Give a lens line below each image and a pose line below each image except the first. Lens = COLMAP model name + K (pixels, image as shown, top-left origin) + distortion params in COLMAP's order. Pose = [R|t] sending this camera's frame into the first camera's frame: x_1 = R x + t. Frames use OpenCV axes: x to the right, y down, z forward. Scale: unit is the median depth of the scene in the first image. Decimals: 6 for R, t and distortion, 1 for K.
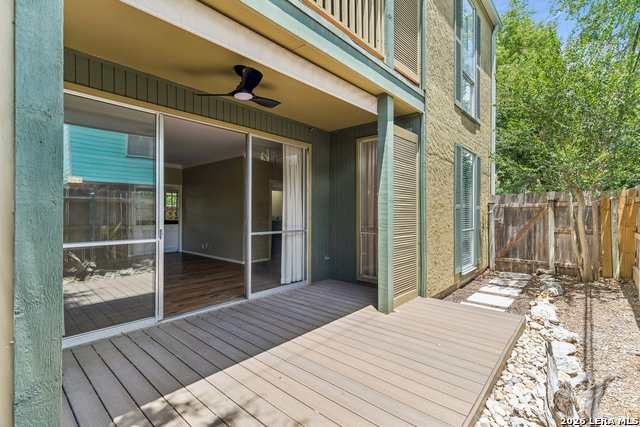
lens RADIAL K [[297.0, 0, 320.0], [0, 297.0, 213.5], [0, 0, 1]] dist [-0.001780, -0.000242]
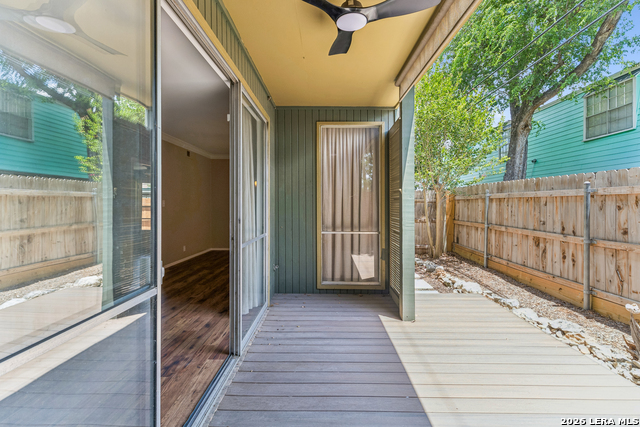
lens RADIAL K [[293.9, 0, 318.9], [0, 293.9, 205.5], [0, 0, 1]] dist [0.000558, -0.000113]
pose [[0.763733, -0.003440, 0.645523, -0.500601], [0.008495, 0.999953, -0.004722, -0.011576], [-0.645476, 0.009090, 0.763727, 0.435781]]
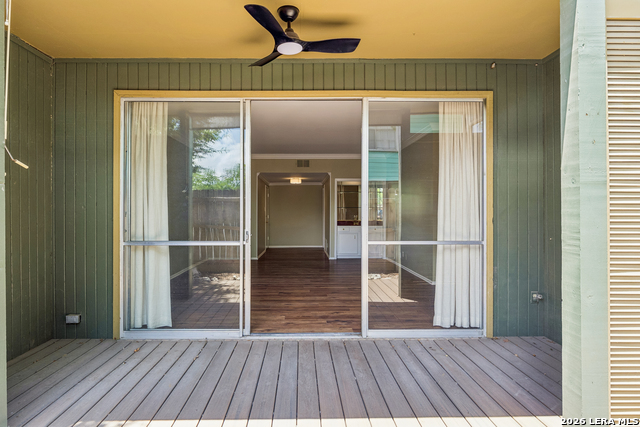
lens RADIAL K [[370.9, 0, 306.7], [0, 370.9, 210.0], [0, 0, 1]] dist [-0.004168, -0.000318]
pose [[0.670811, -0.004701, -0.741613, 0.312890], [-0.001234, 0.999971, -0.007455, -0.000390], [0.741627, 0.005917, 0.670786, 0.319428]]
